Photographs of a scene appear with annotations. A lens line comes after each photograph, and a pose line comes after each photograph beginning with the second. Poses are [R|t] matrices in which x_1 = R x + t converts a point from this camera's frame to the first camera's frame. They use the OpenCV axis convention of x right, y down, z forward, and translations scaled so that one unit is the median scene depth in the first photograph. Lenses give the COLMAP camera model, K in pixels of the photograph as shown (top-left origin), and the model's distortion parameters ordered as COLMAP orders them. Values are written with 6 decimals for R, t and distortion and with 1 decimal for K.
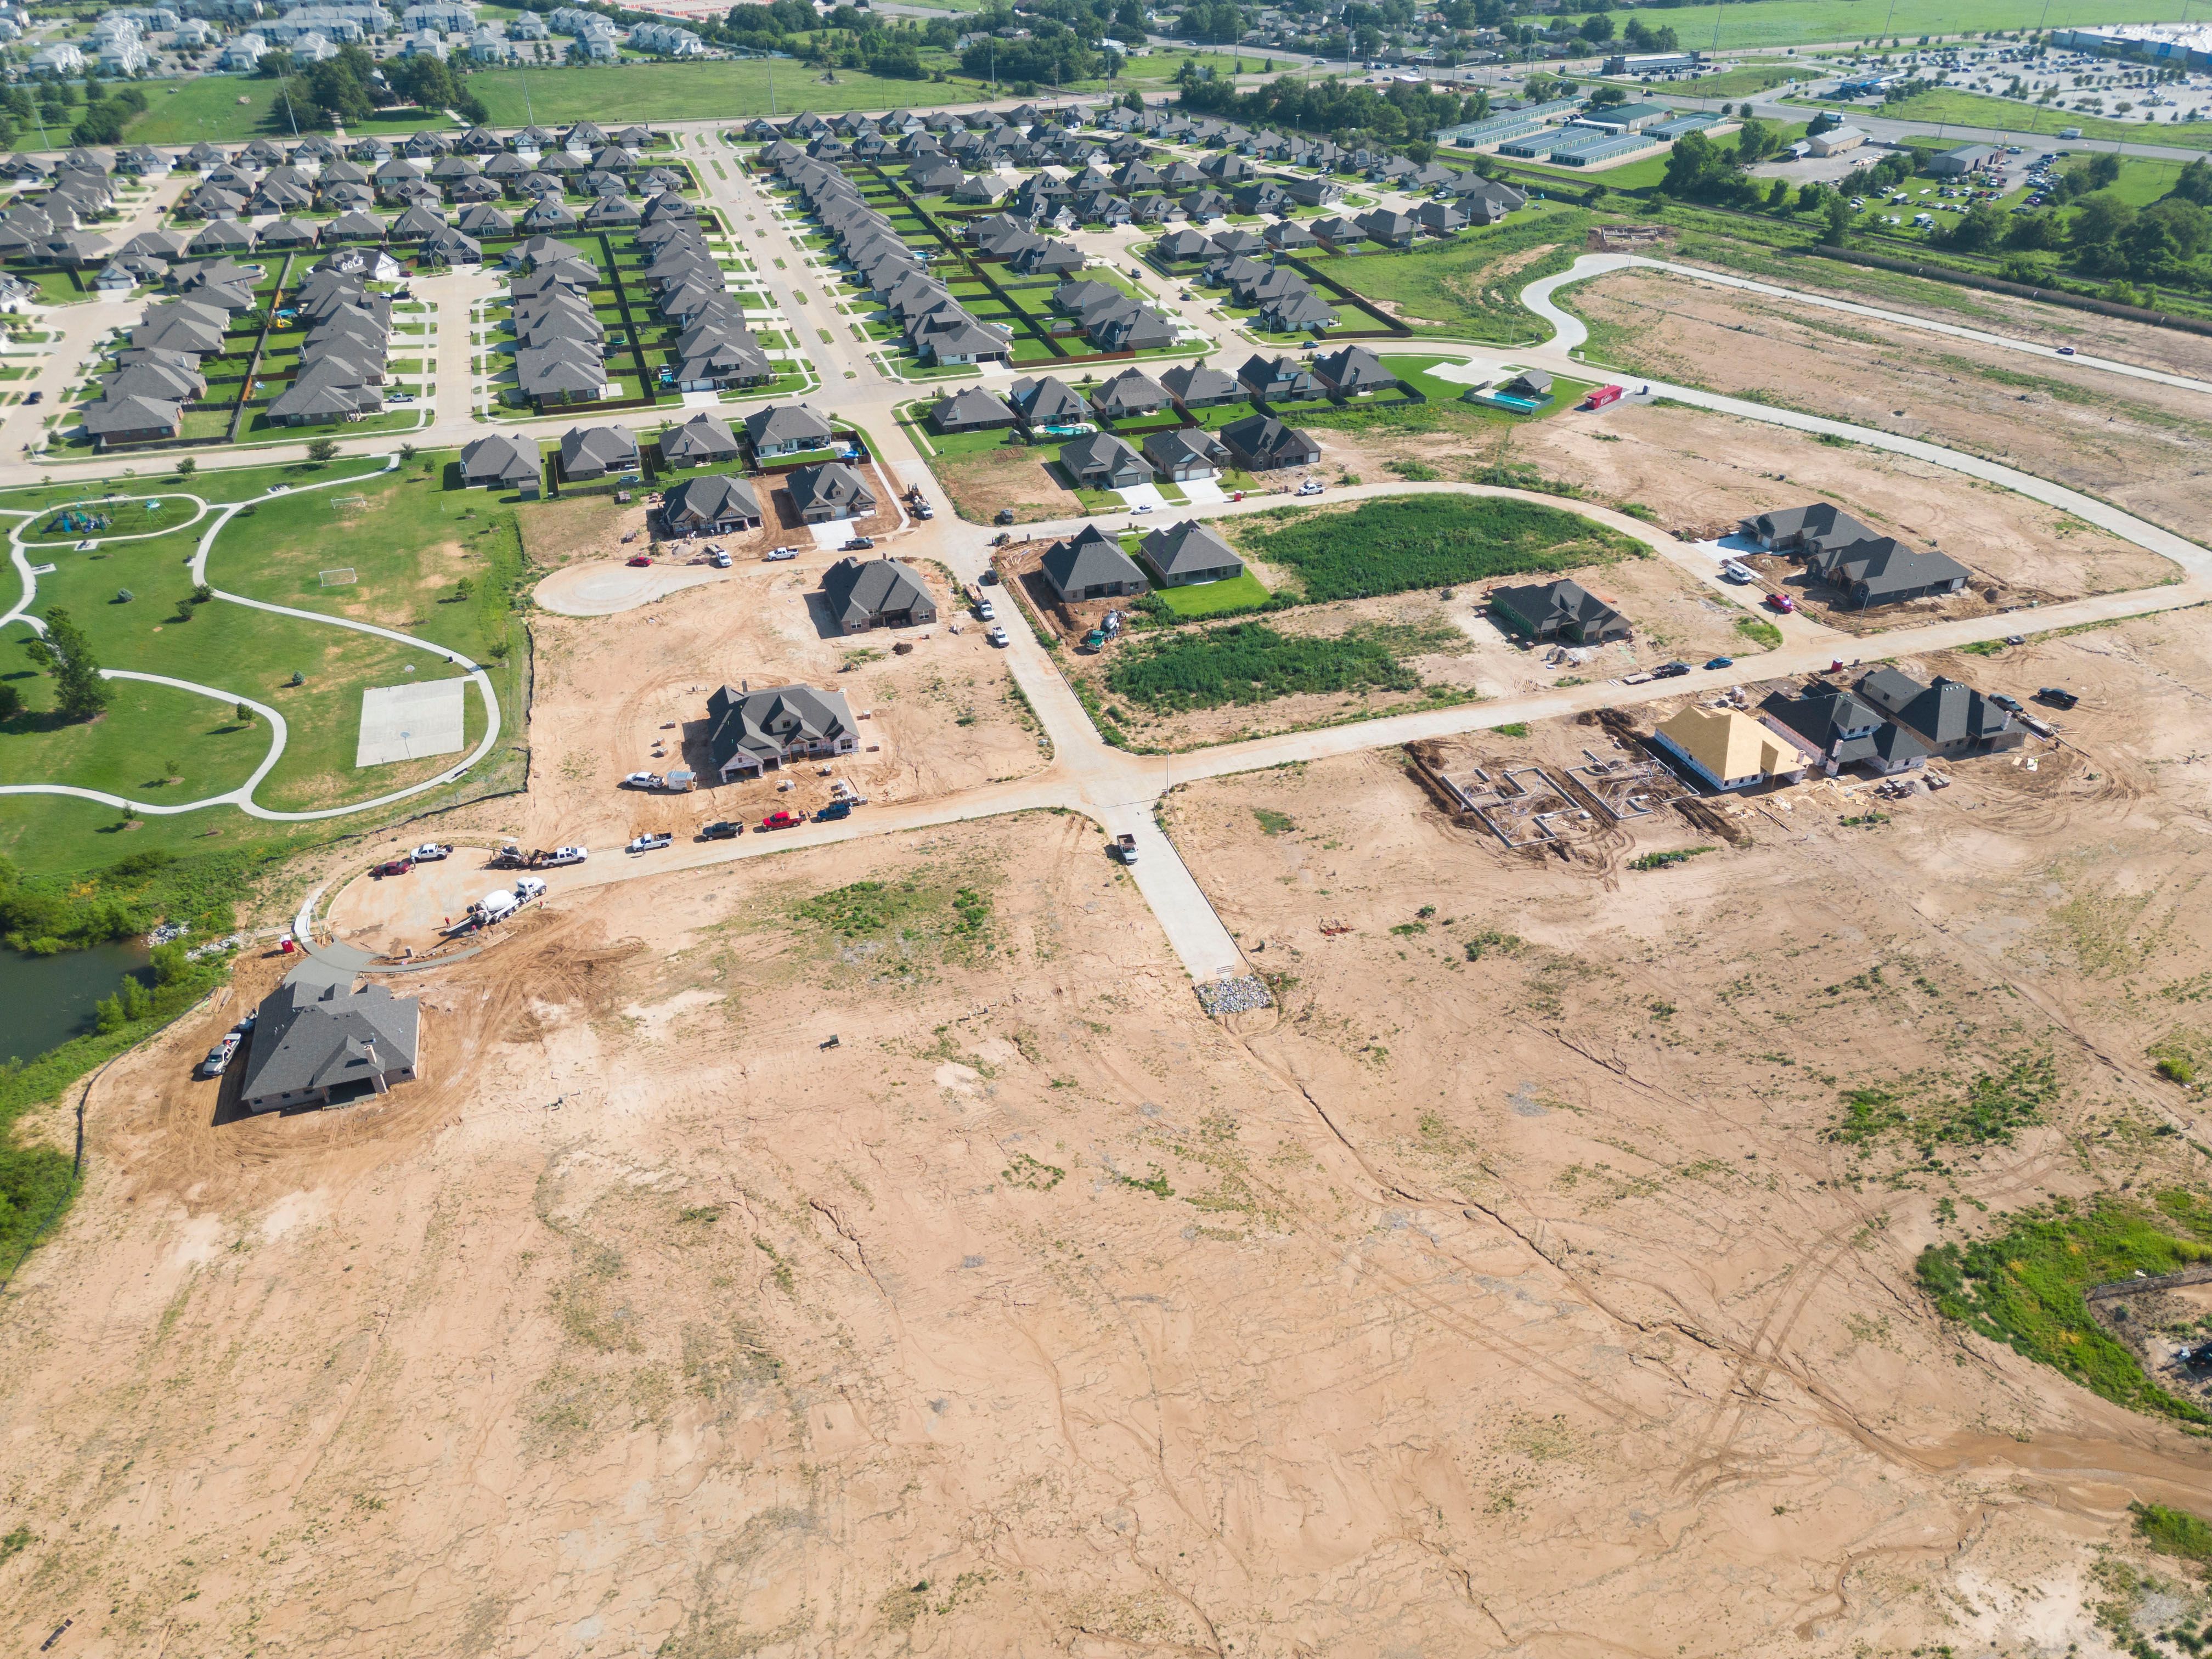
lens RADIAL K [[1567.5, 0, 1106.0], [0, 1567.5, 829.5], [0, 0, 1]] dist [0.094236, -0.050127]
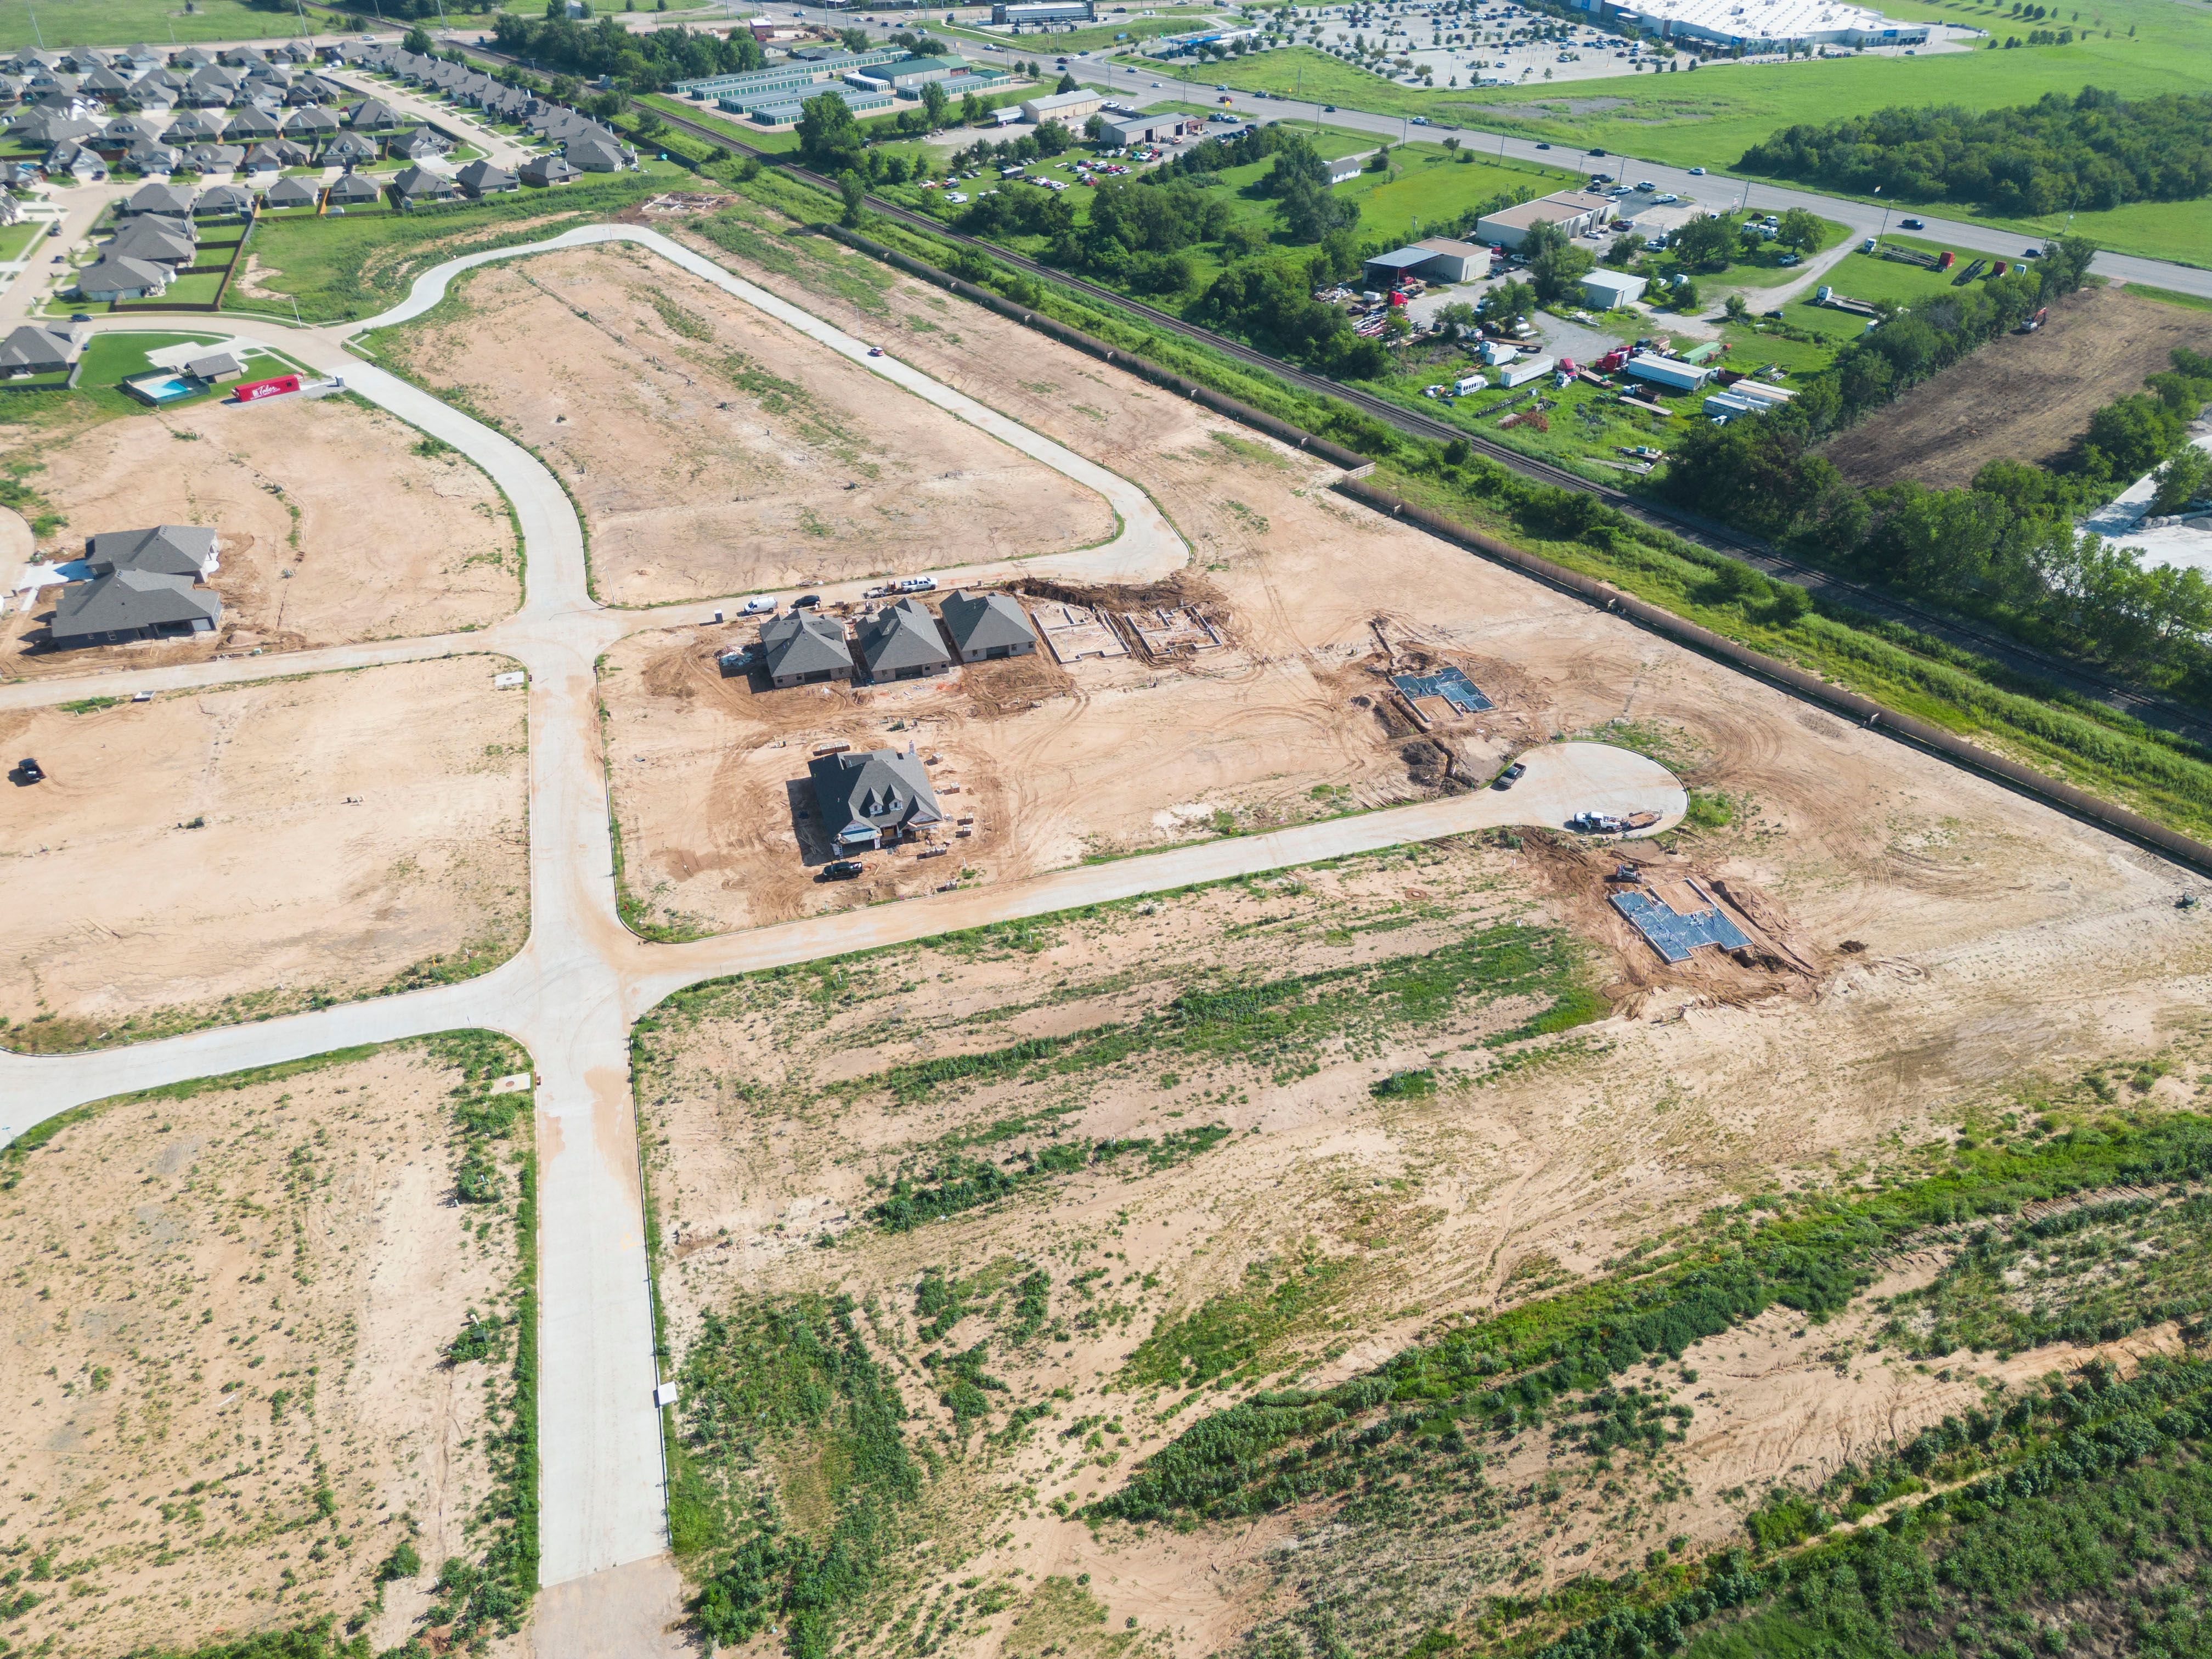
lens RADIAL K [[1567.5, 0, 1106.0], [0, 1567.5, 829.5], [0, 0, 1]] dist [0.094236, -0.050127]
pose [[0.999485, 0.014272, -0.028746, 1.129733], [-0.013207, 0.999231, 0.036914, -0.084618], [0.029251, -0.036516, 0.998905, 0.123606]]
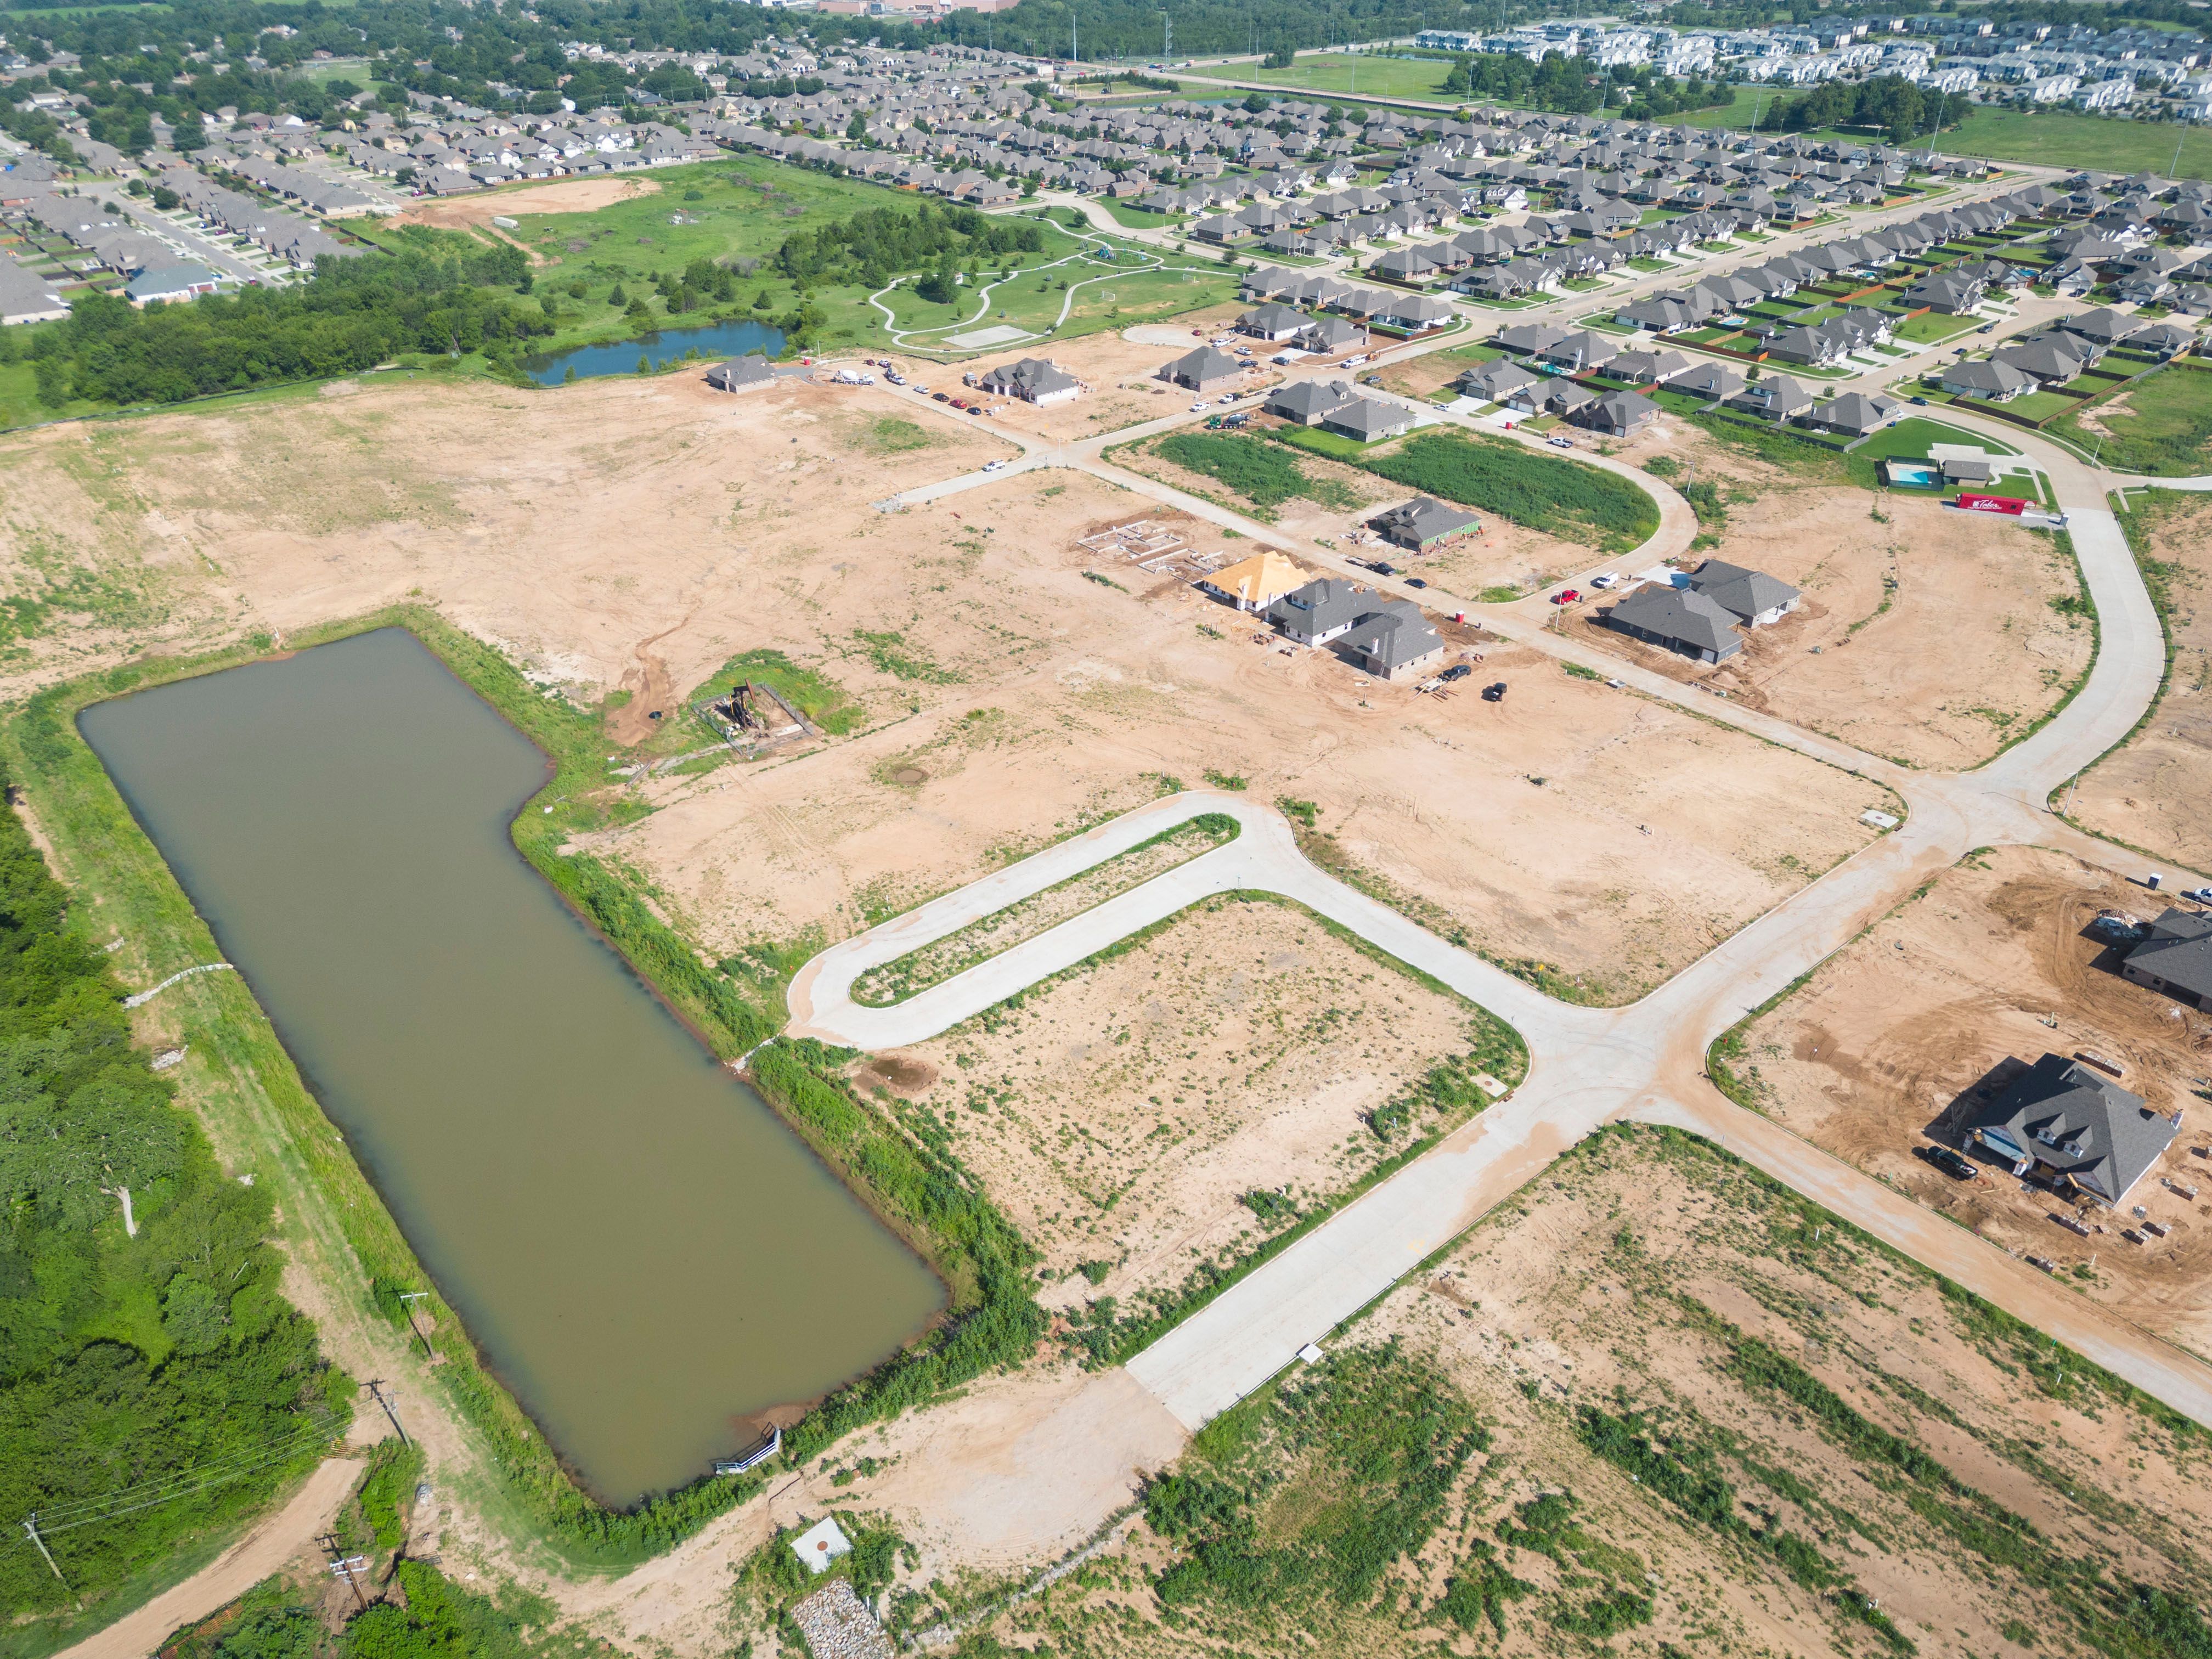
lens RADIAL K [[1567.5, 0, 1106.0], [0, 1567.5, 829.5], [0, 0, 1]] dist [0.094236, -0.050127]
pose [[0.367921, 0.484405, -0.793717, 1.308796], [-0.508127, 0.819608, 0.264668, -0.145132], [0.778743, 0.305932, 0.547690, 0.214617]]
